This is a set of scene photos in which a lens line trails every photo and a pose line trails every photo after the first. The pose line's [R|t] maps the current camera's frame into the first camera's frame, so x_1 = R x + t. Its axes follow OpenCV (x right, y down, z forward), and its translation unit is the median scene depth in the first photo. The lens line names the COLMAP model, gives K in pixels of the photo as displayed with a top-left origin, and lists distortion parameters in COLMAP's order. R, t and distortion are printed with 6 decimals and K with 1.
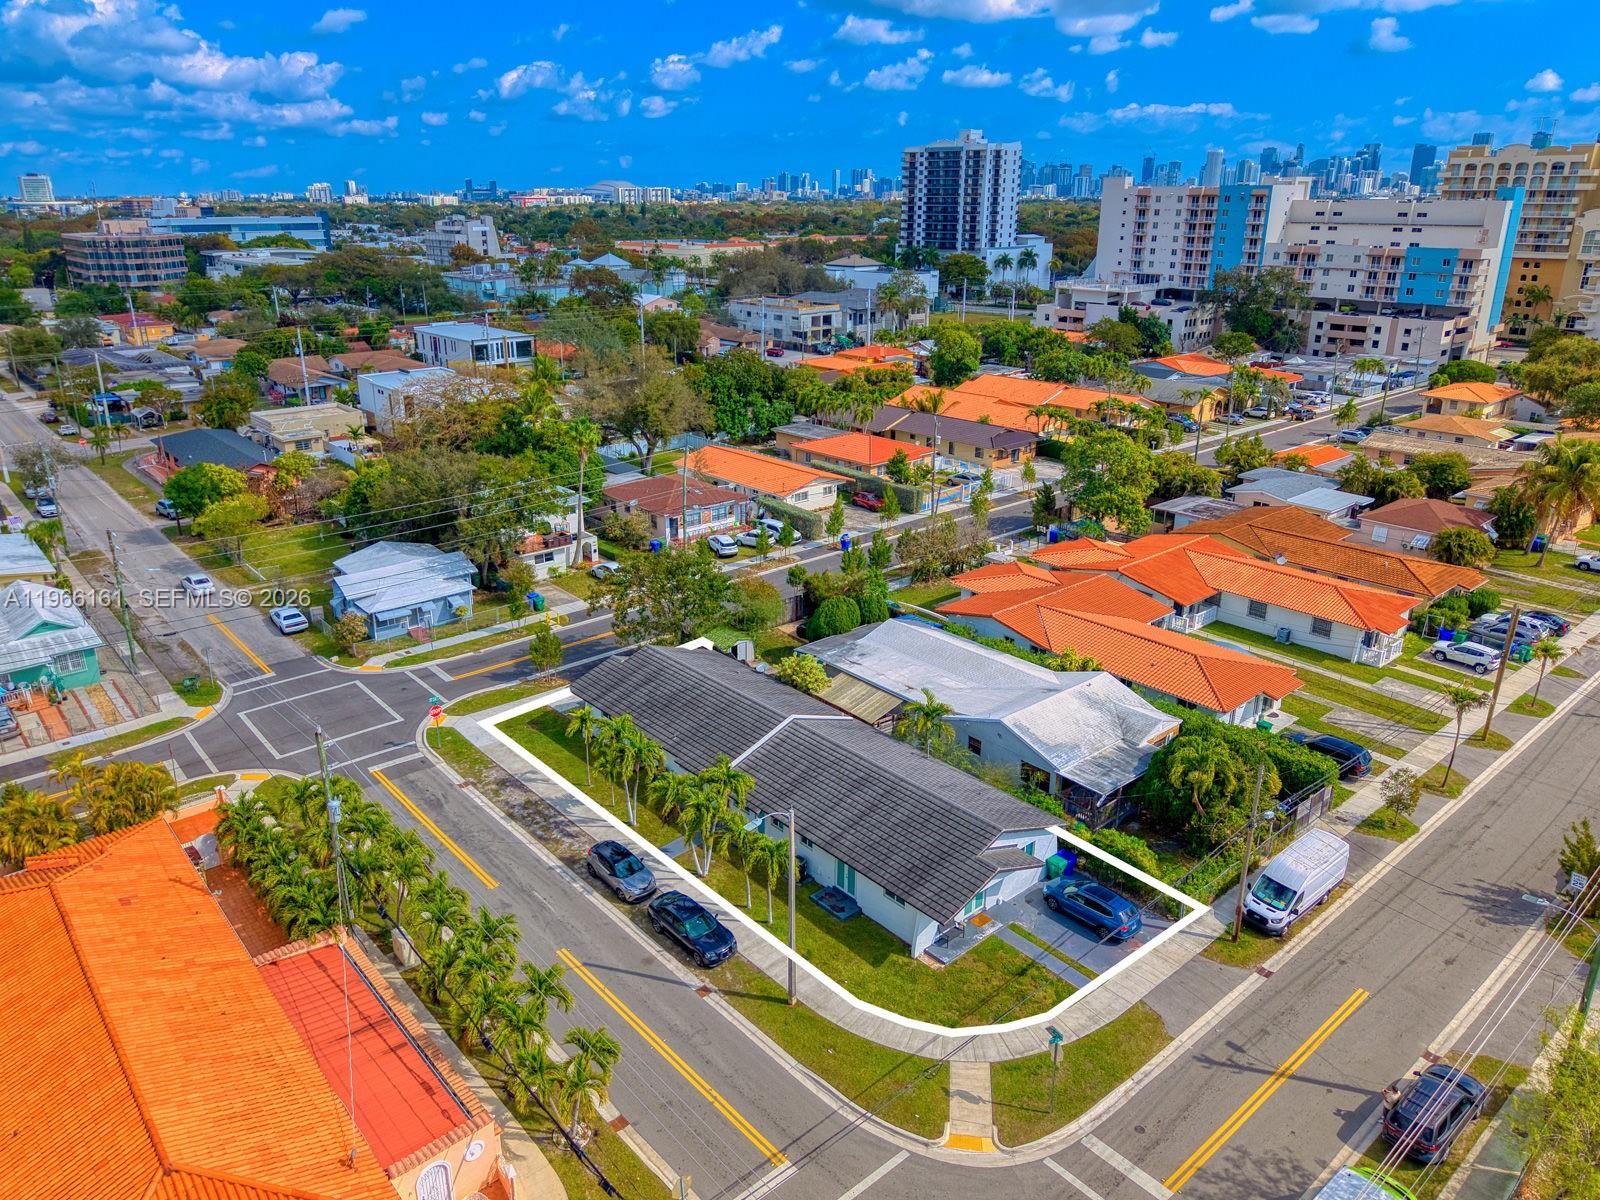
lens RADIAL K [[1111.6, 0, 776.8], [0, 1111.6, 552.2], [0, 0, 1]] dist [0.008187, -0.005126]
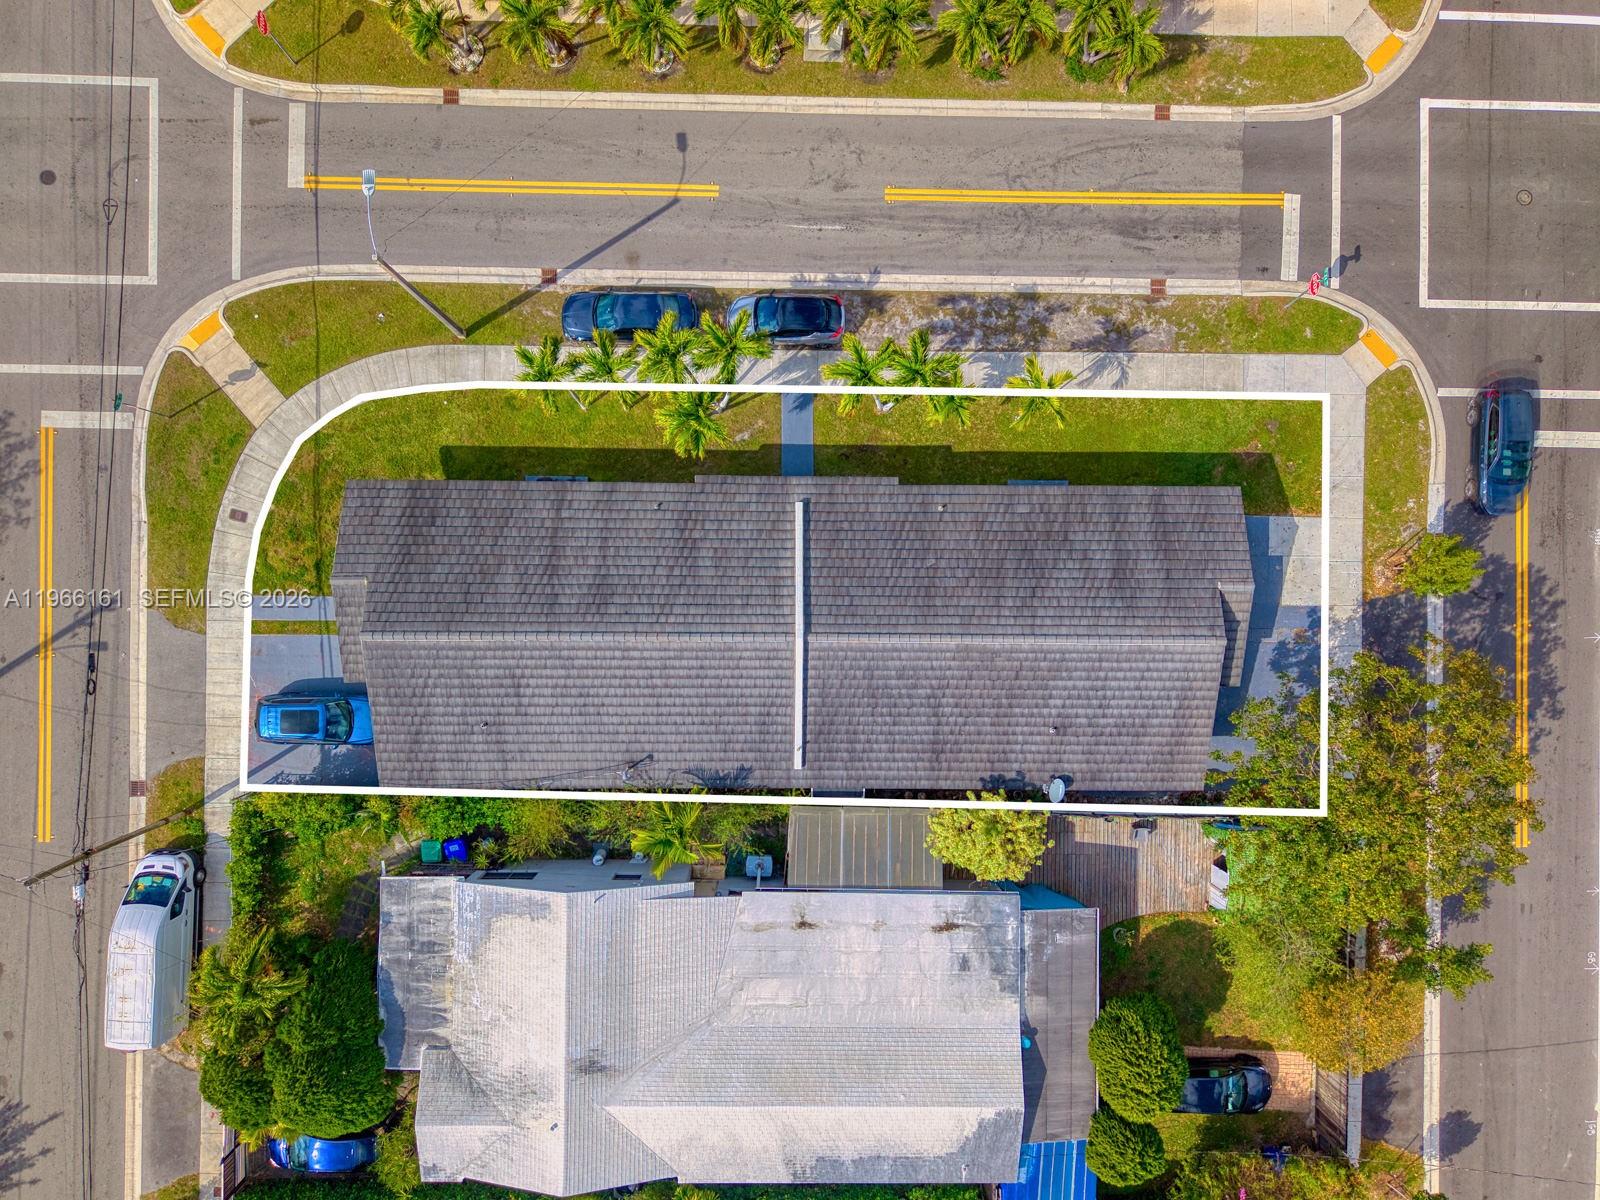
lens RADIAL K [[1072.7, 0, 800.0], [0, 1072.7, 600.0], [0, 0, 1]] dist [0.006580, -0.005322]
pose [[-0.657541, 0.753316, -0.012451, 0.001371], [-0.247746, -0.200582, 0.947834, -0.109041], [0.711521, 0.626324, 0.318522, 0.220952]]
